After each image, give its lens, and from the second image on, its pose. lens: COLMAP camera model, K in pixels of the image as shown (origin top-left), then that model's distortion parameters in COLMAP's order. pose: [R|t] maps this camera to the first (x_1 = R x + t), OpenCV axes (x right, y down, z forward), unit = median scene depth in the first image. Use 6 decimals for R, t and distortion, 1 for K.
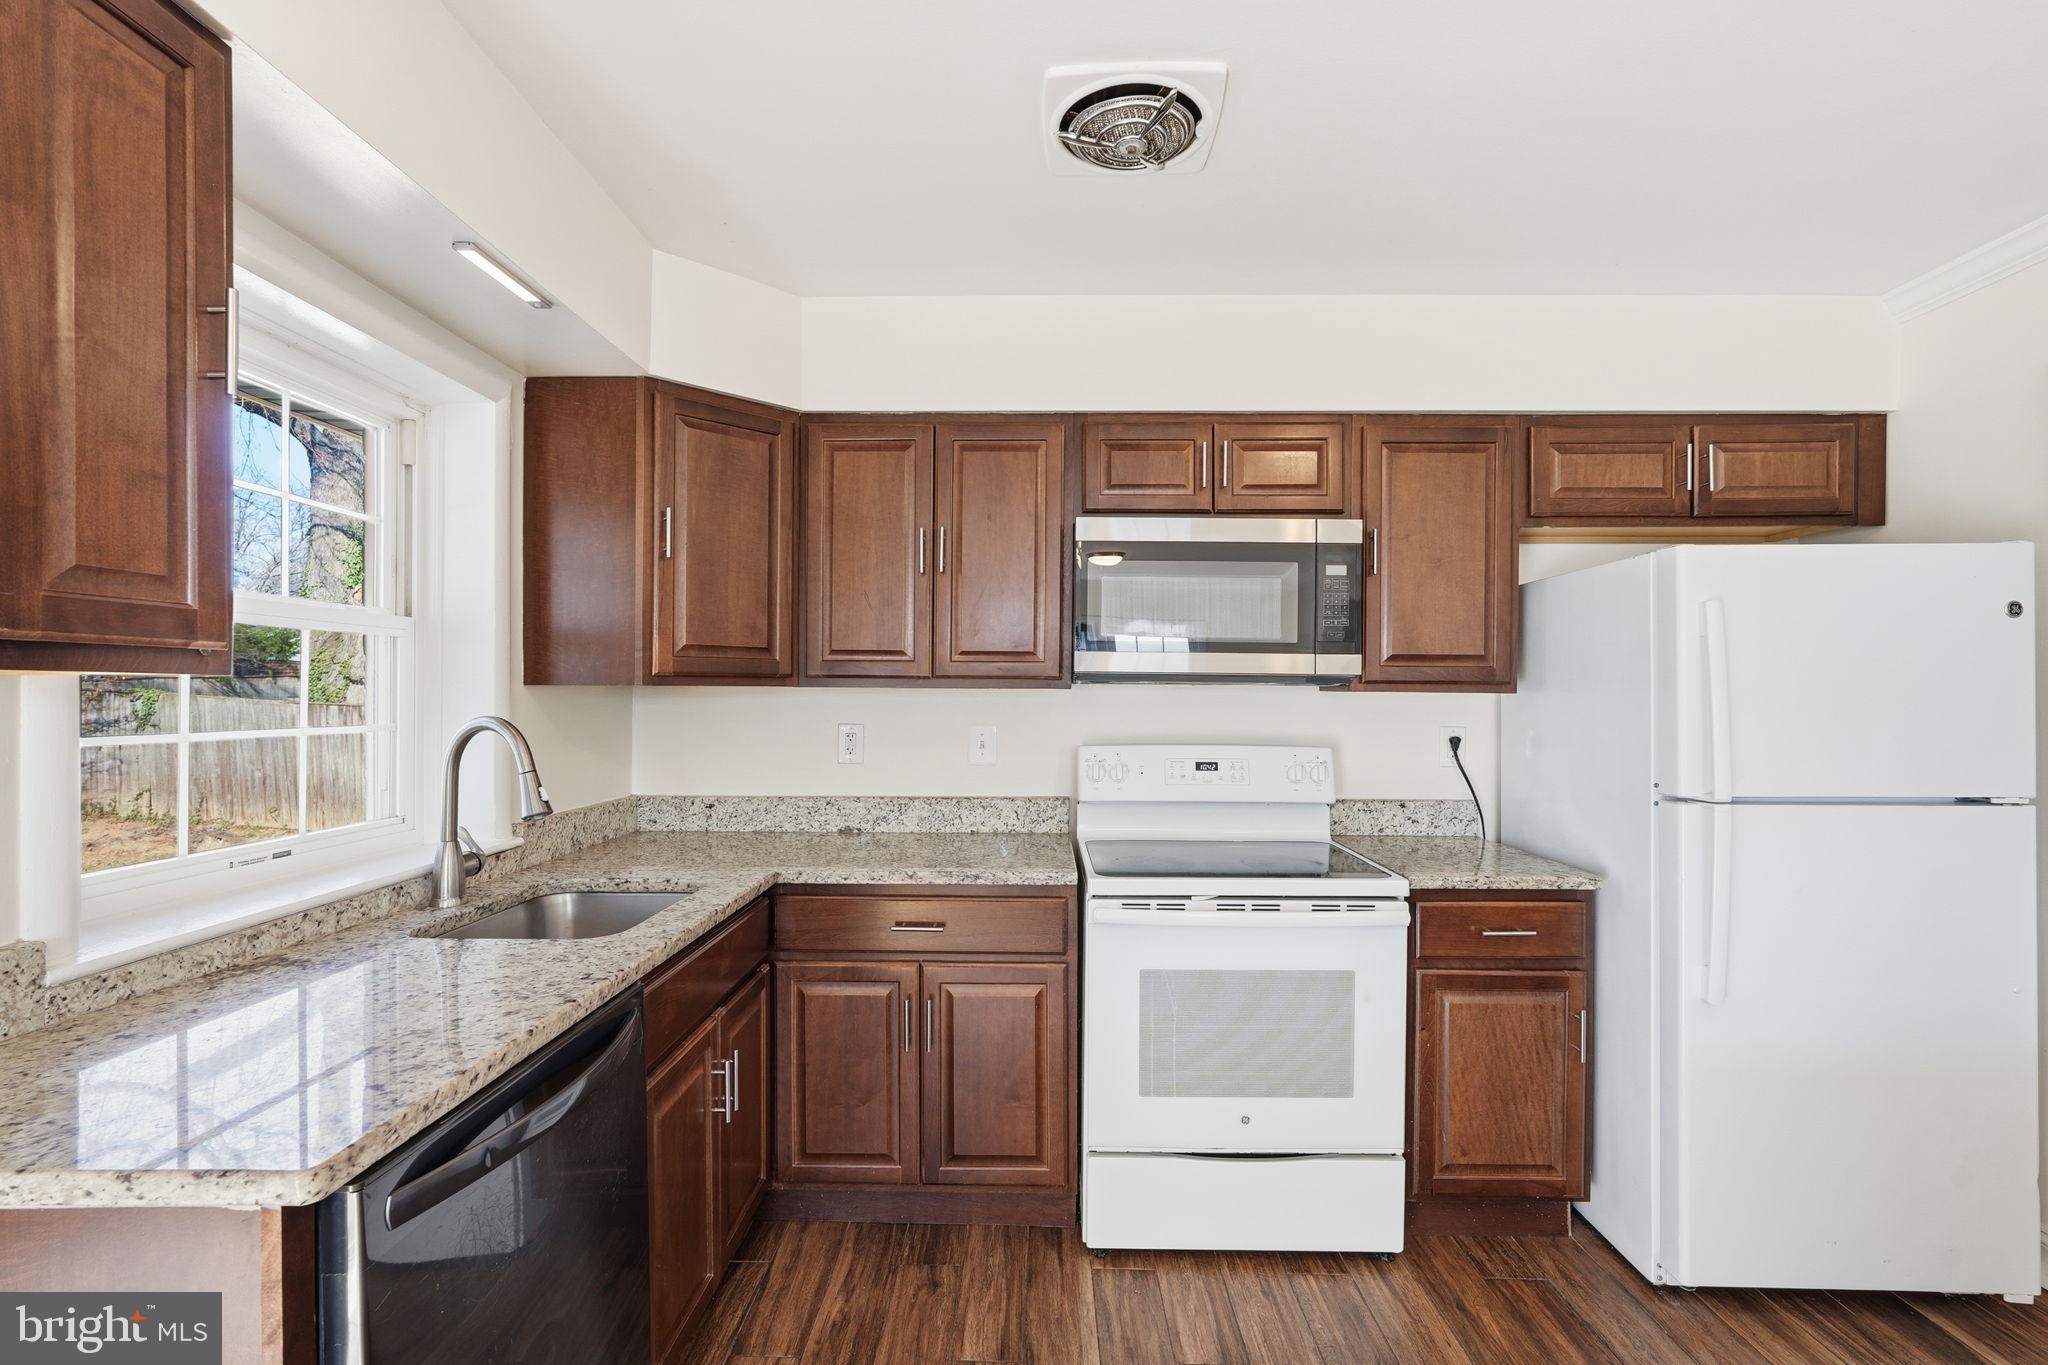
lens RADIAL K [[900.9, 0, 1031.8], [0, 900.9, 689.4], [0, 0, 1]] dist [0.000949, 0.000696]
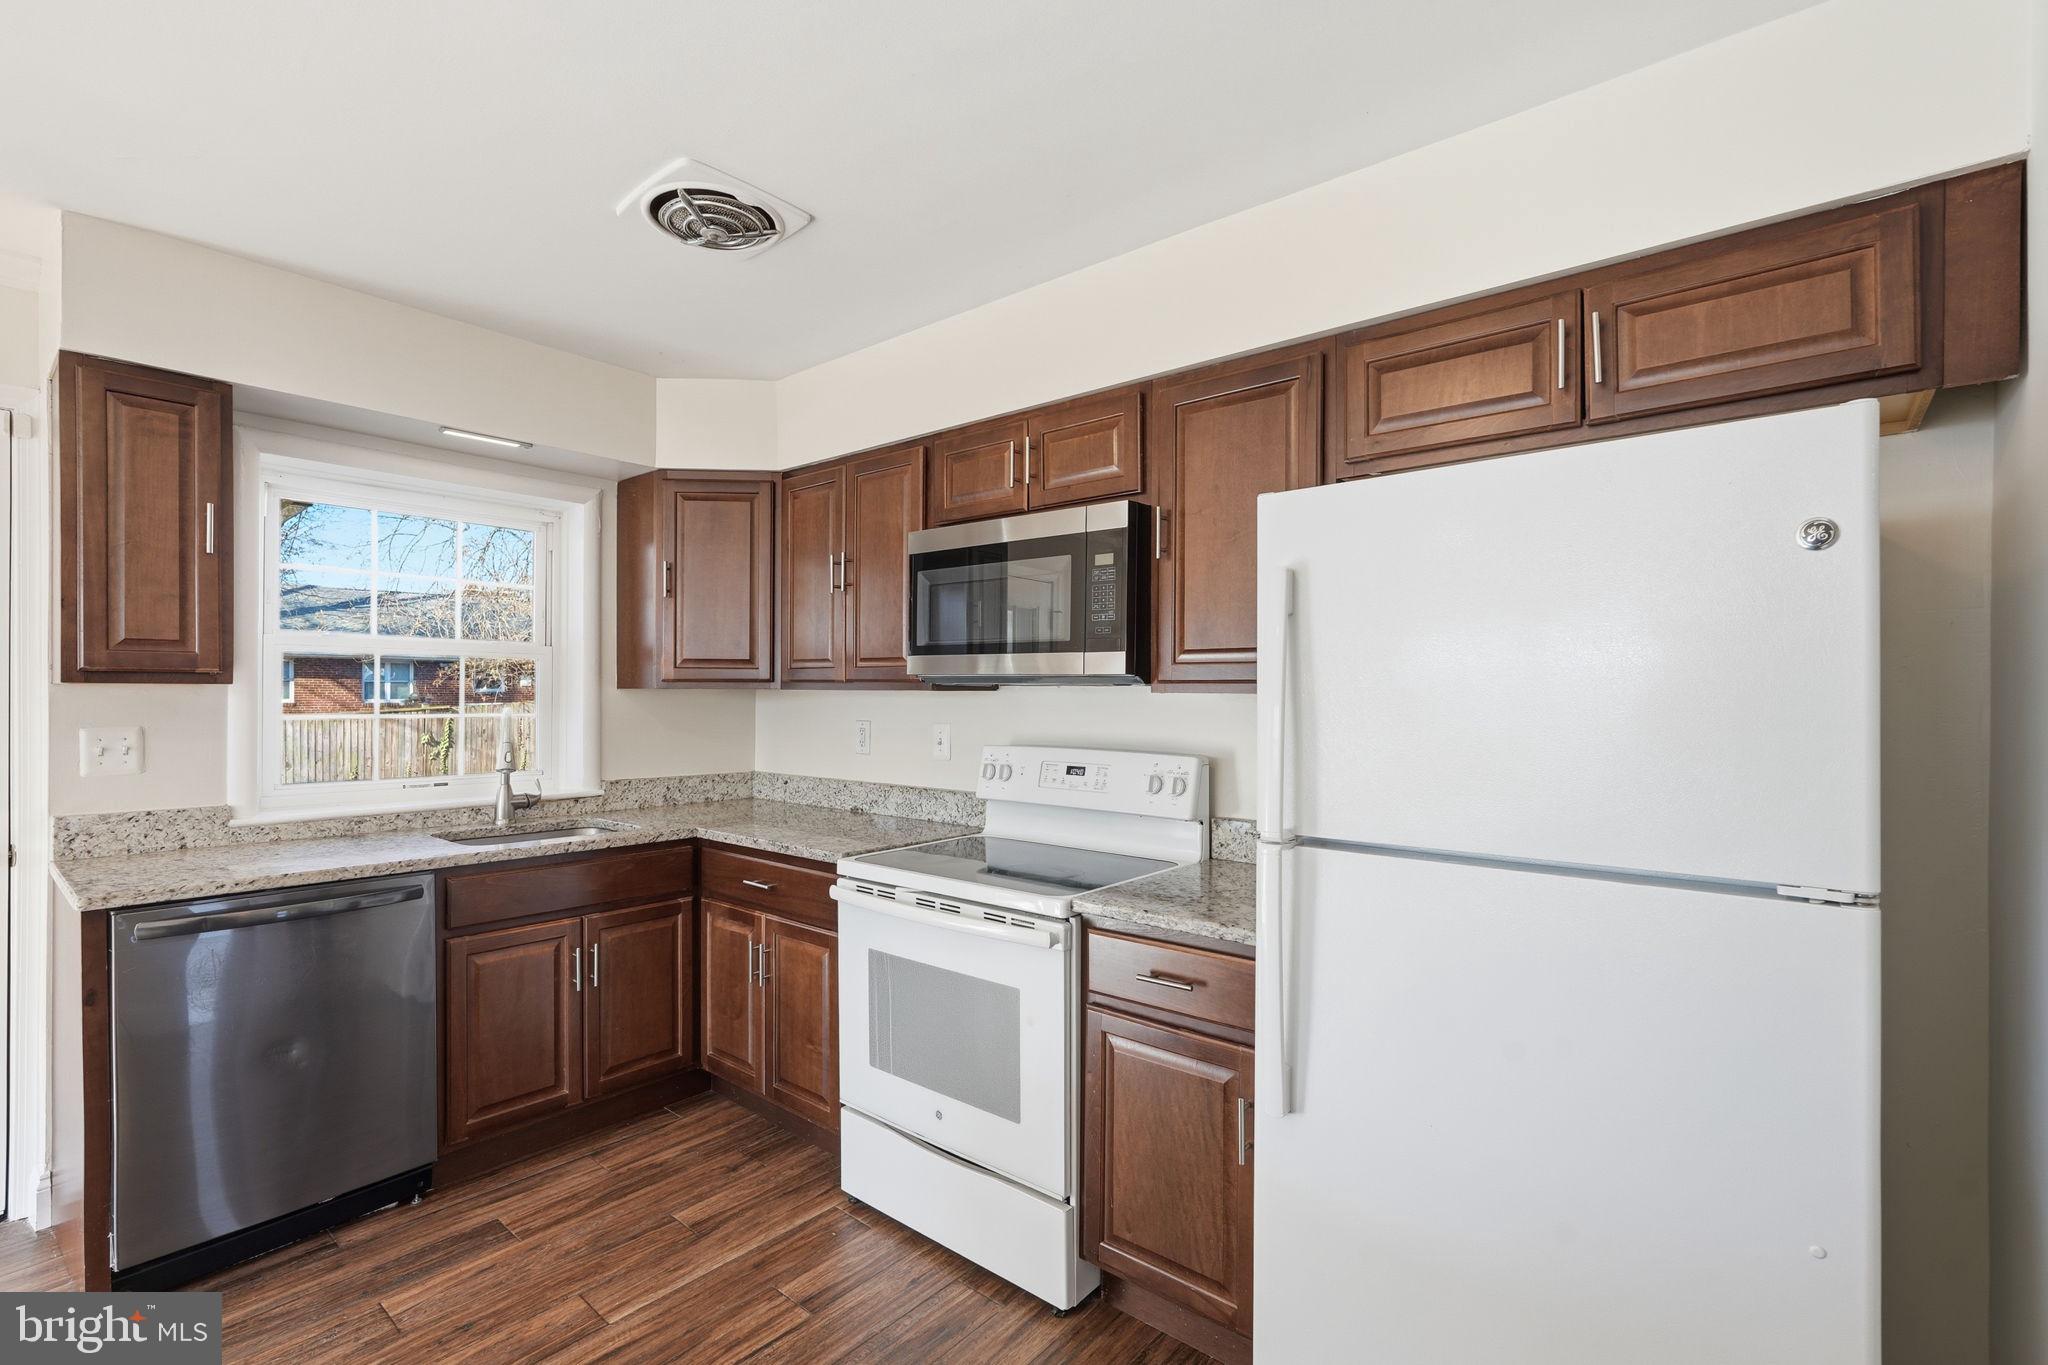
lens RADIAL K [[916.6, 0, 1022.5], [0, 916.6, 692.1], [0, 0, 1]] dist [0.000022, 0.000494]
pose [[0.776152, -0.001544, -0.630543, 0.953264], [0.000774, 0.999999, -0.001496, 0.003566], [0.630545, 0.000673, 0.776153, 0.256814]]
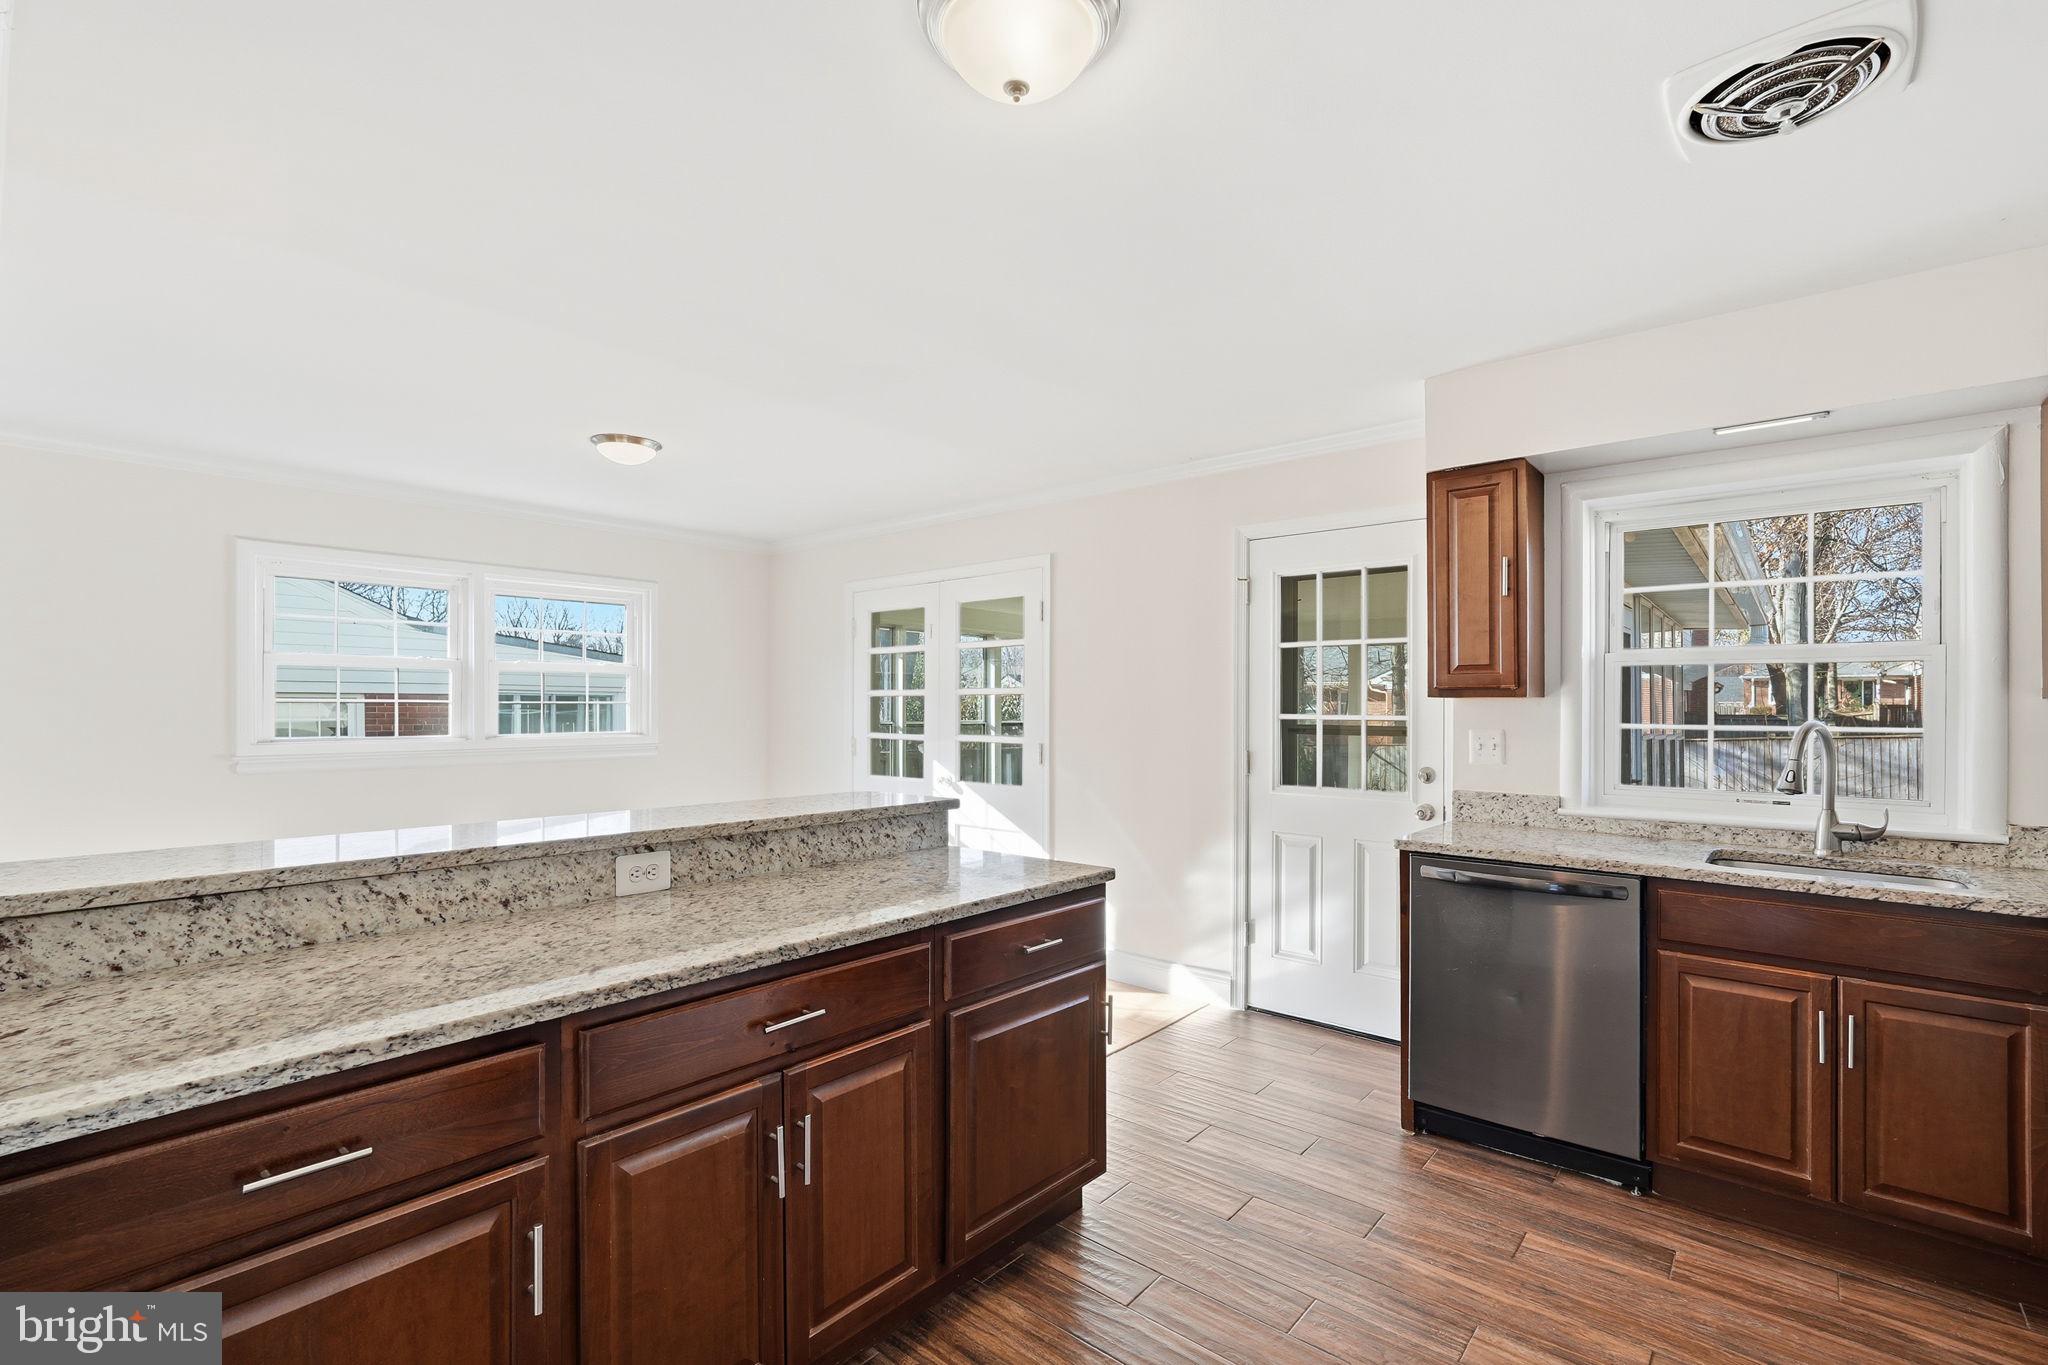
lens RADIAL K [[920.1, 0, 1018.2], [0, 920.1, 698.7], [0, 0, 1]] dist [-0.004314, 0.000769]
pose [[-0.647403, -0.008196, -0.762104, 1.068631], [0.000390, 0.999938, -0.011085, 0.008938], [0.762148, -0.007473, -0.647360, 0.817165]]
